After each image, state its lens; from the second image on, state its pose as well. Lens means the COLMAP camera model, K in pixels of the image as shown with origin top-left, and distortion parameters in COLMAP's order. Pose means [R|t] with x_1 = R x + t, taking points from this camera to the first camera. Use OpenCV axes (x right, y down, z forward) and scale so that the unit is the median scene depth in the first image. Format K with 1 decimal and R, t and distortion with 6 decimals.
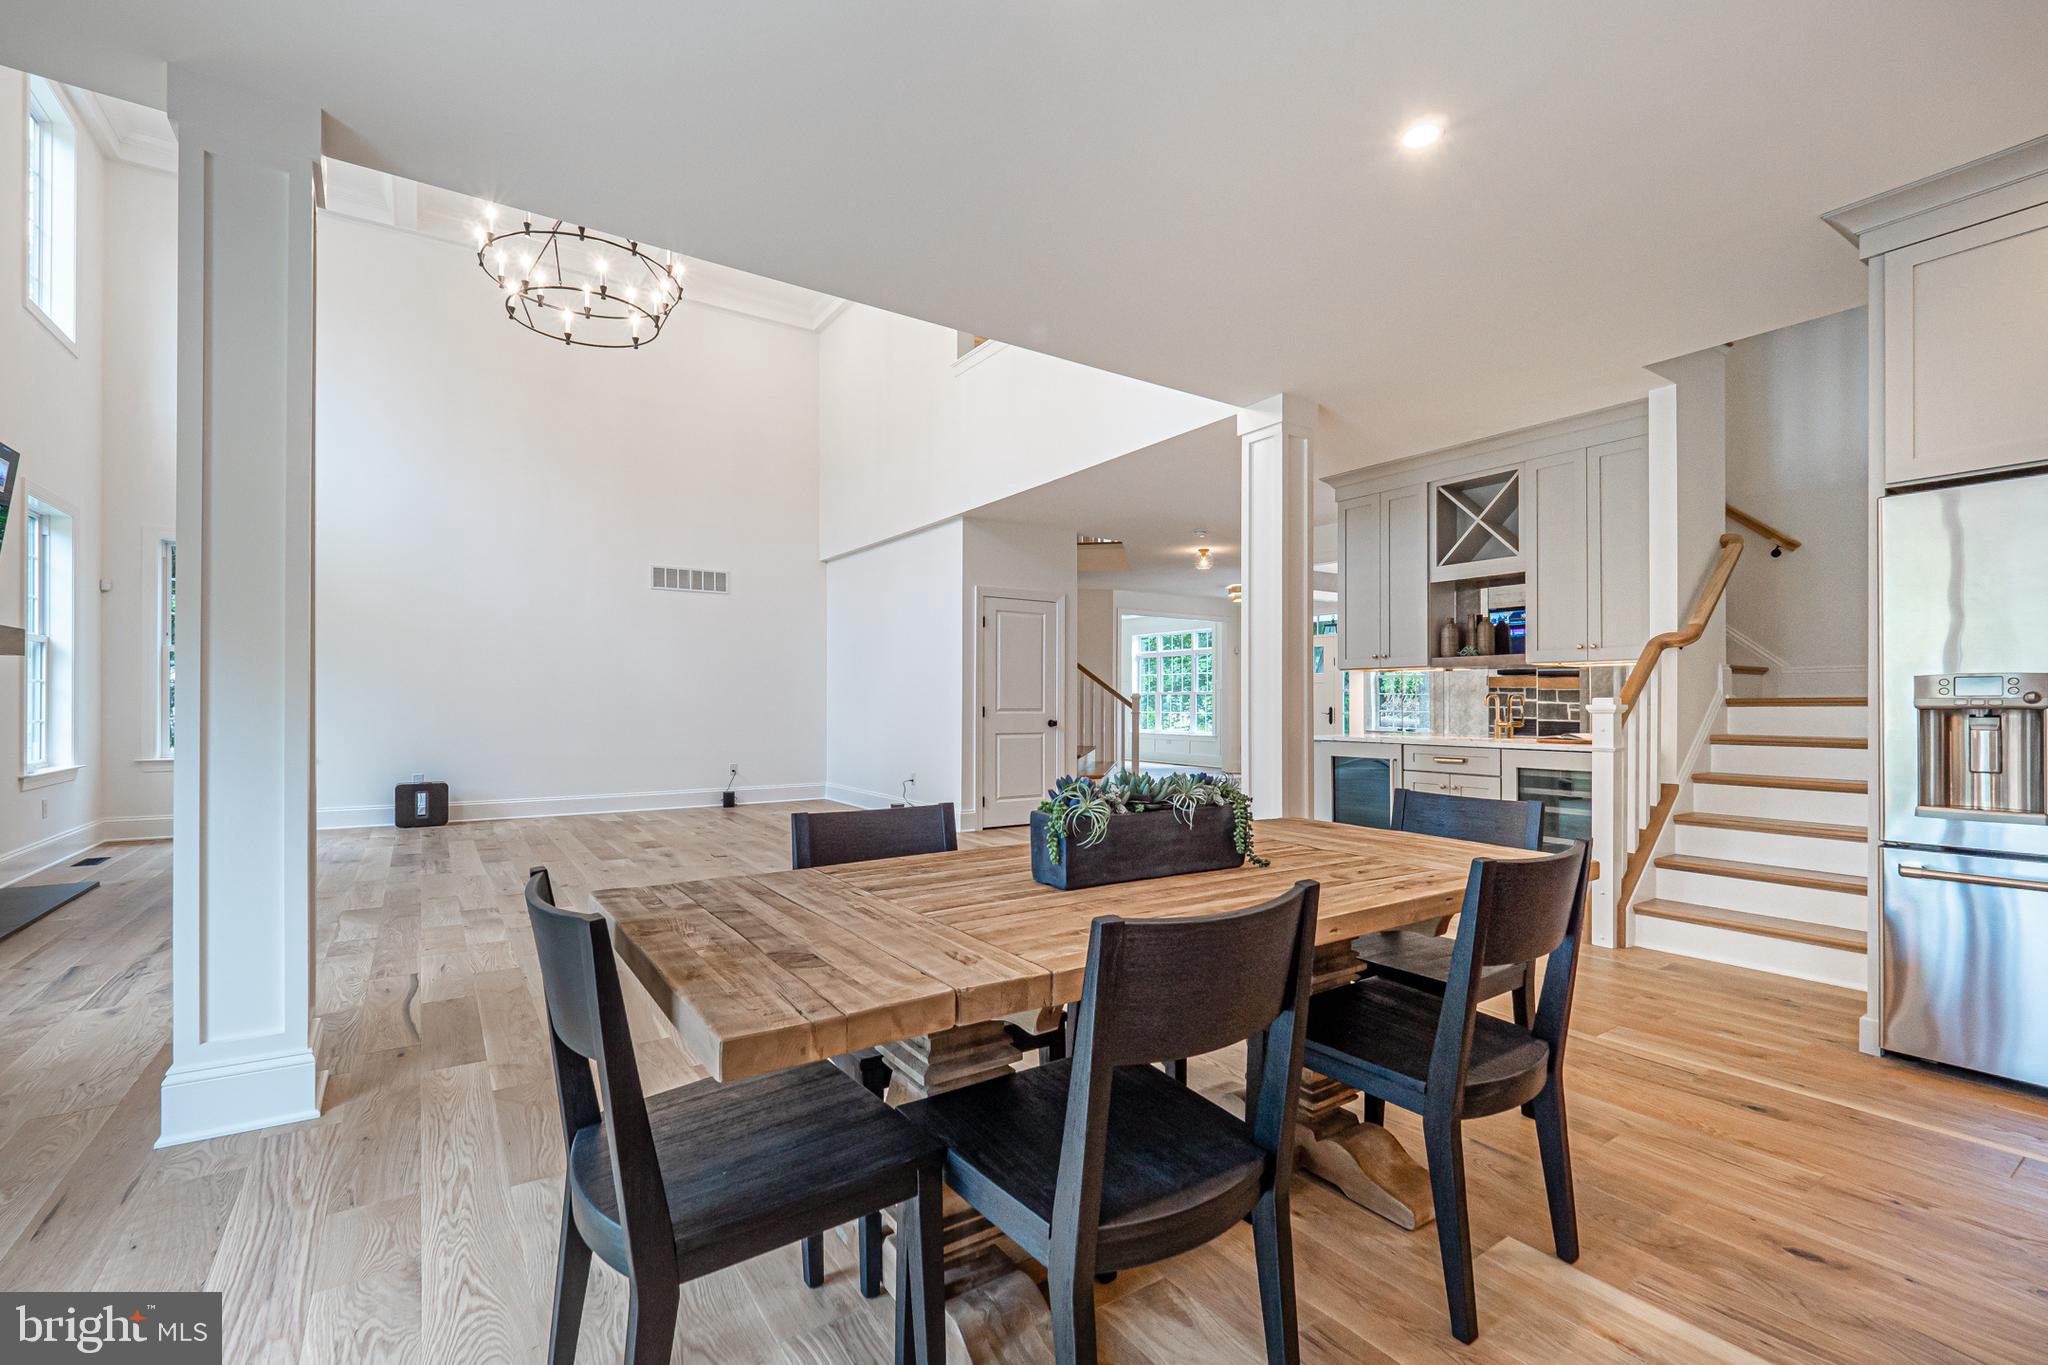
lens RADIAL K [[883.6, 0, 995.3], [0, 883.6, 719.6], [0, 0, 1]] dist [0.000350, -0.000439]
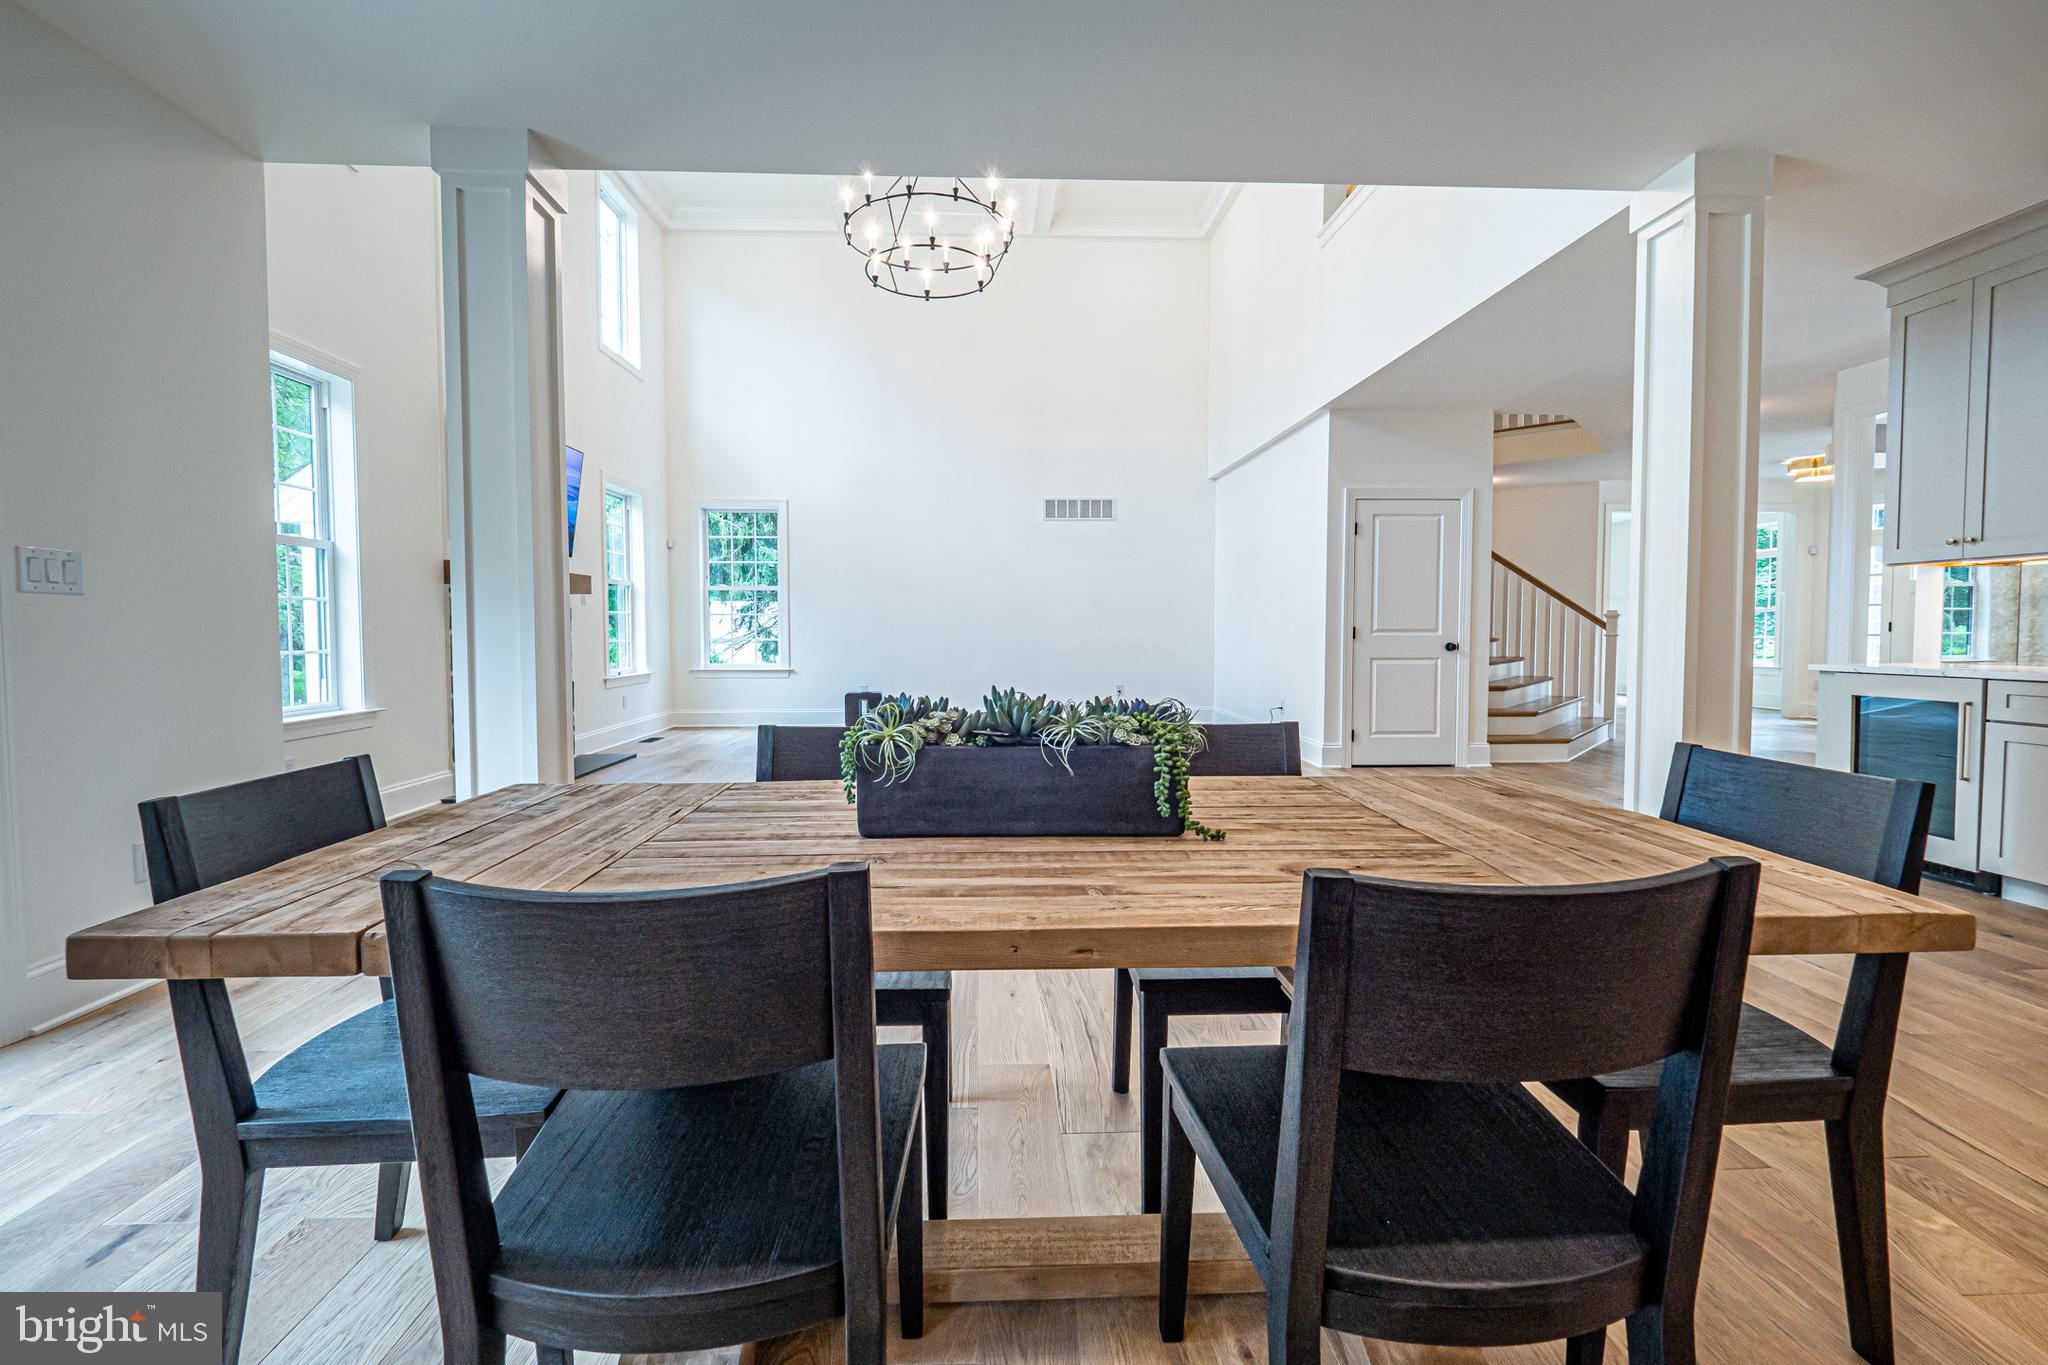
lens RADIAL K [[852.4, 0, 1024.0], [0, 852.4, 682.5], [0, 0, 1]] dist [0.016902, -0.014757]
pose [[0.855911, 0.025839, -0.516478, 0.180527], [-0.003926, 0.999047, 0.043476, 0.006020], [0.517109, -0.035184, 0.855196, 0.127651]]
